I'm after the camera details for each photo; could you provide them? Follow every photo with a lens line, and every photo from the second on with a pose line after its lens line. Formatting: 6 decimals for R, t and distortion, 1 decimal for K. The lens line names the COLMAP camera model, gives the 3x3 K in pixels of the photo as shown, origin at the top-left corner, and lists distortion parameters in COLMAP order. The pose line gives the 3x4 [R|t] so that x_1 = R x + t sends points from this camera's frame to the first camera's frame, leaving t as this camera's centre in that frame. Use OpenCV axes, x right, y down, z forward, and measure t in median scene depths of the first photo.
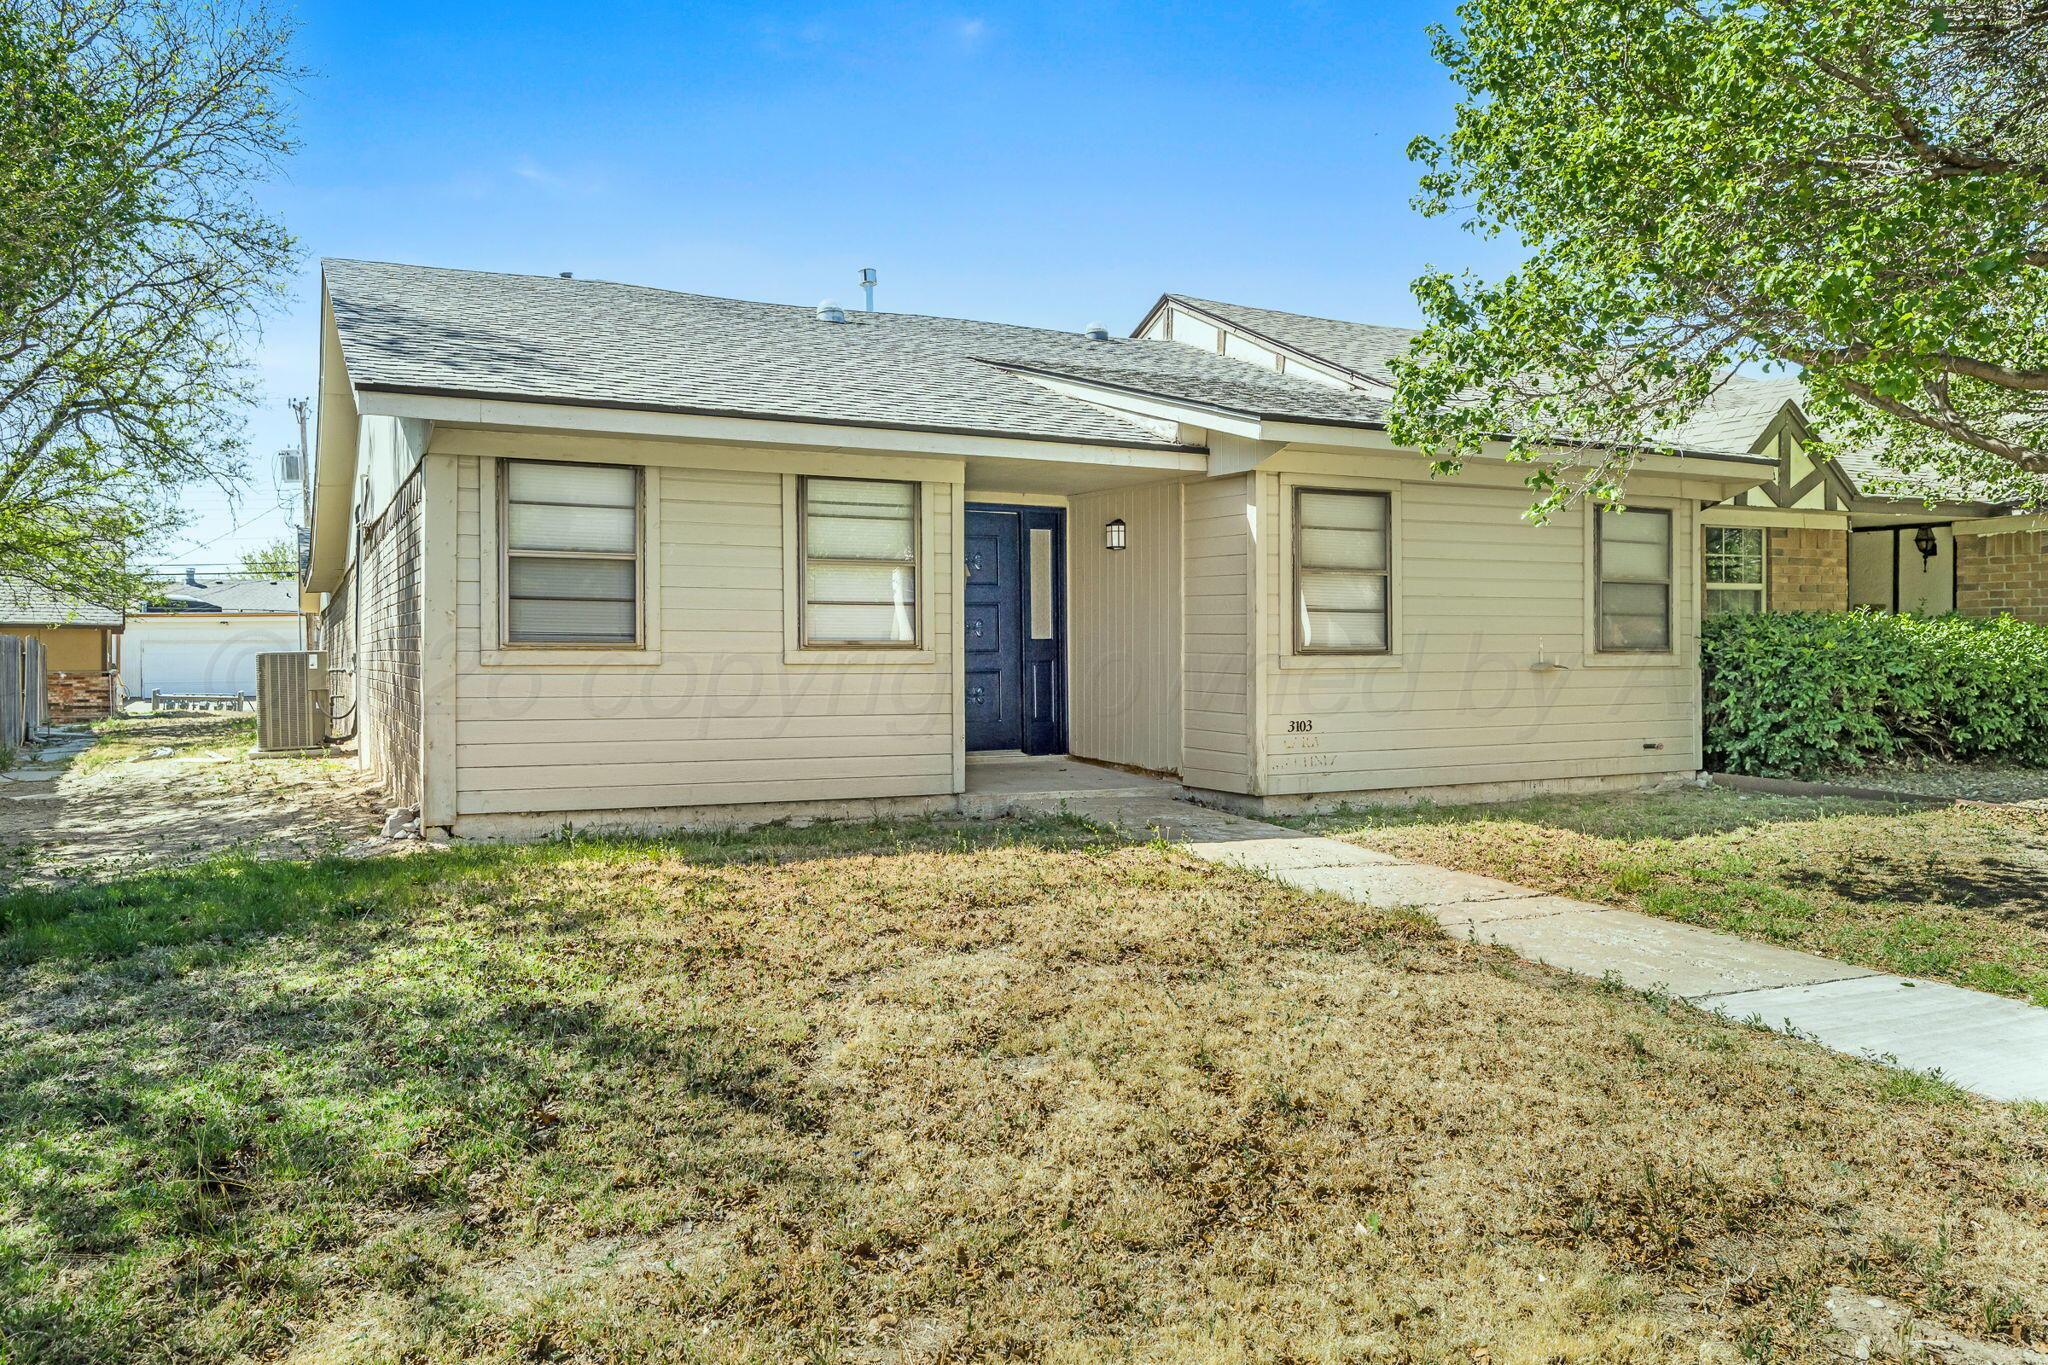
lens RADIAL K [[928.1, 0, 1027.1], [0, 928.1, 694.6], [0, 0, 1]] dist [-0.000224, 0.000058]
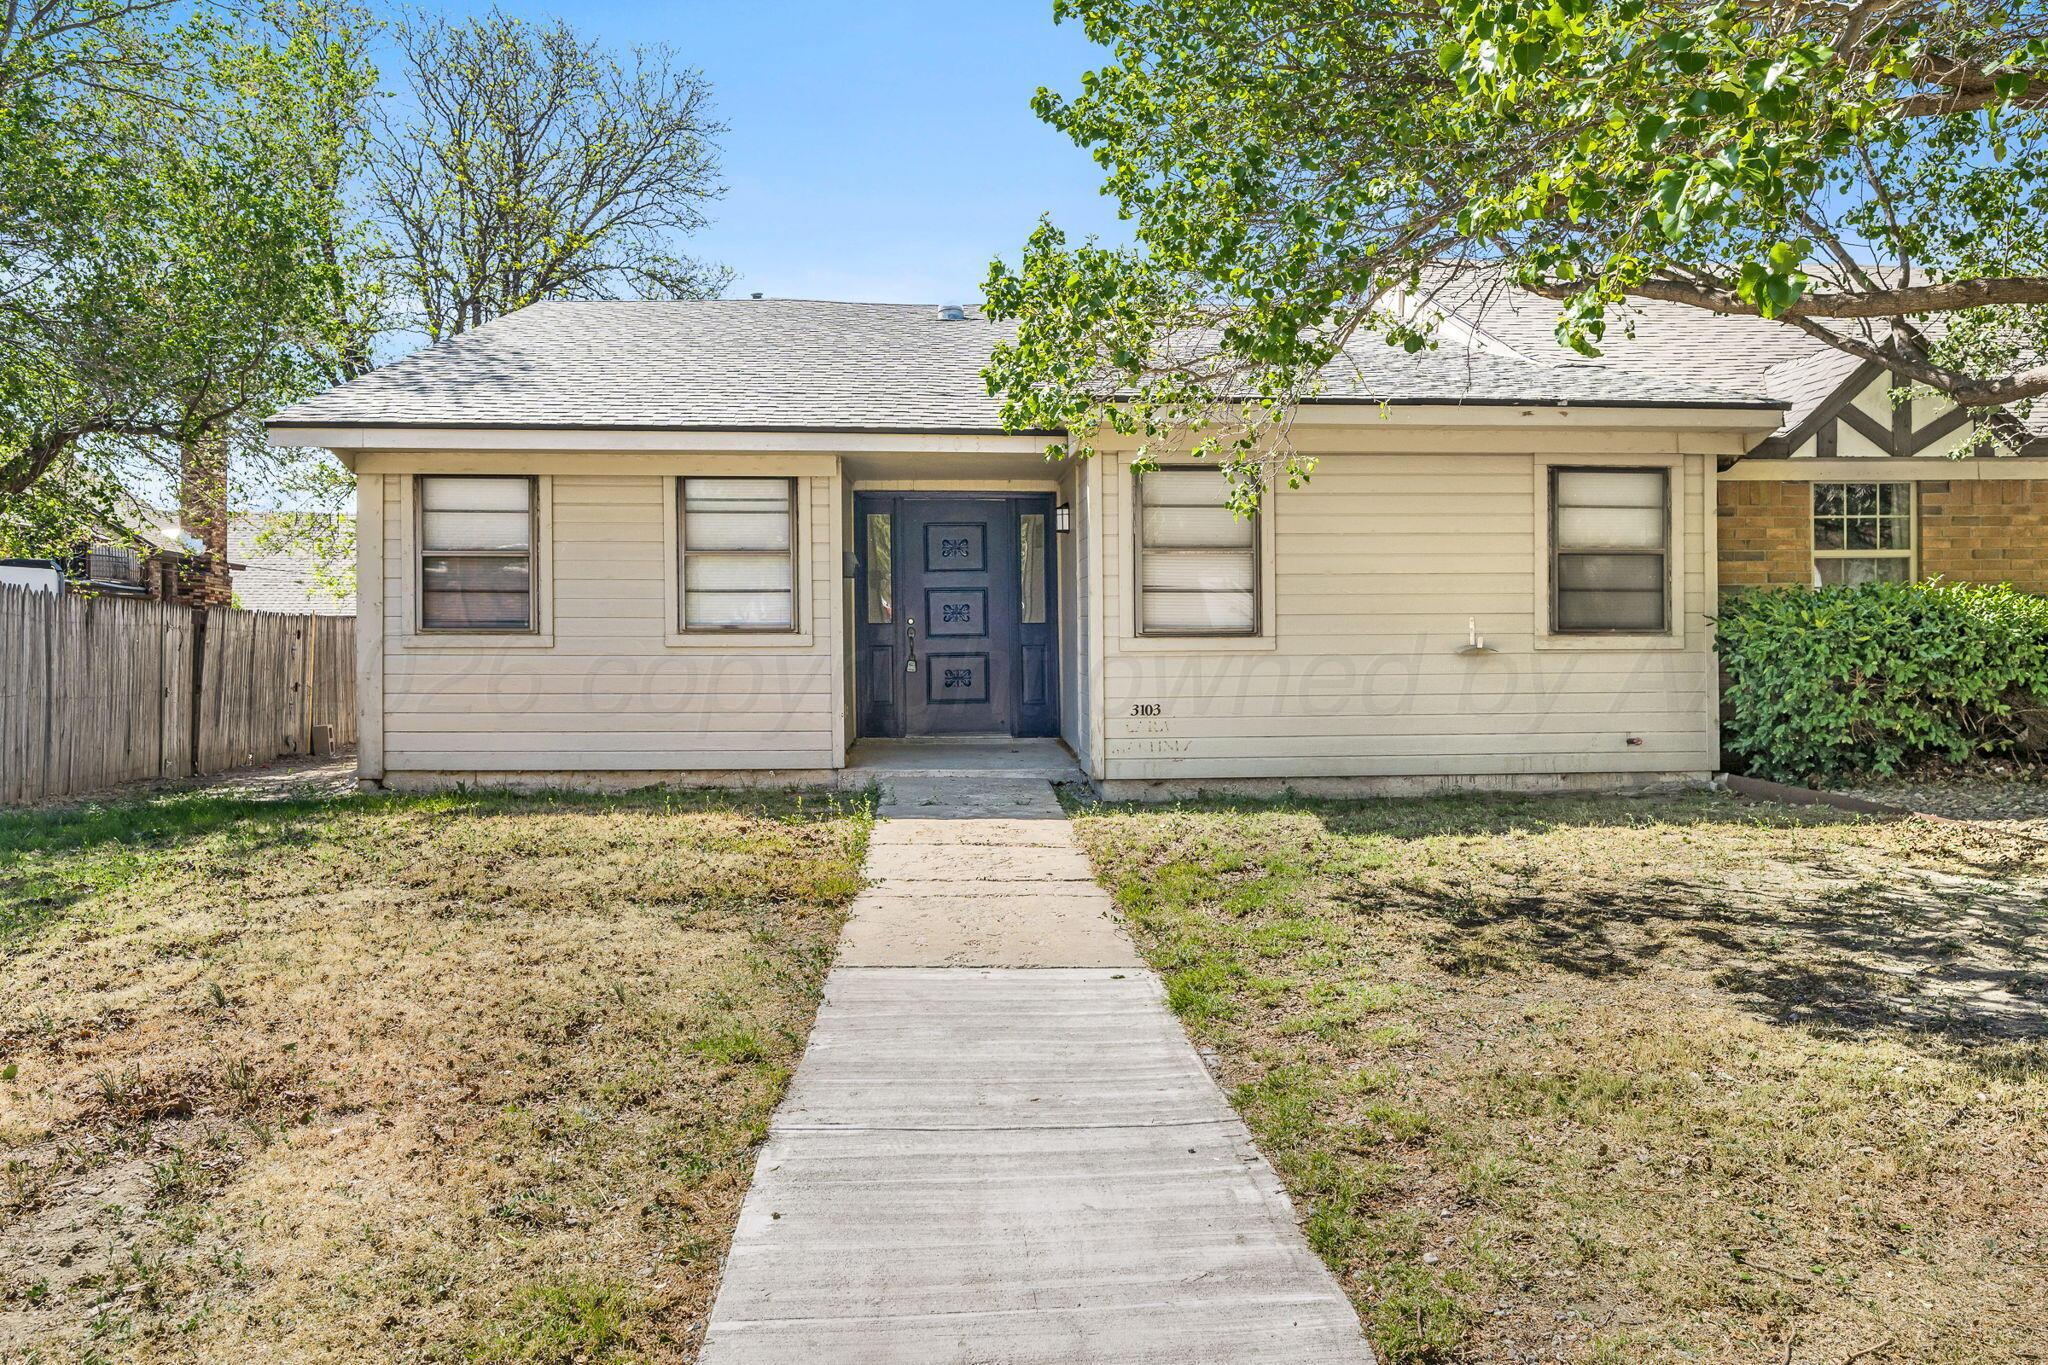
lens RADIAL K [[929.5, 0, 1033.6], [0, 929.5, 688.3], [0, 0, 1]] dist [0.000214, -0.000311]
pose [[0.969617, 0.010404, -0.244405, 0.416832], [-0.008146, 0.999914, 0.010247, 0.001983], [0.244491, -0.007945, 0.969619, 0.022686]]
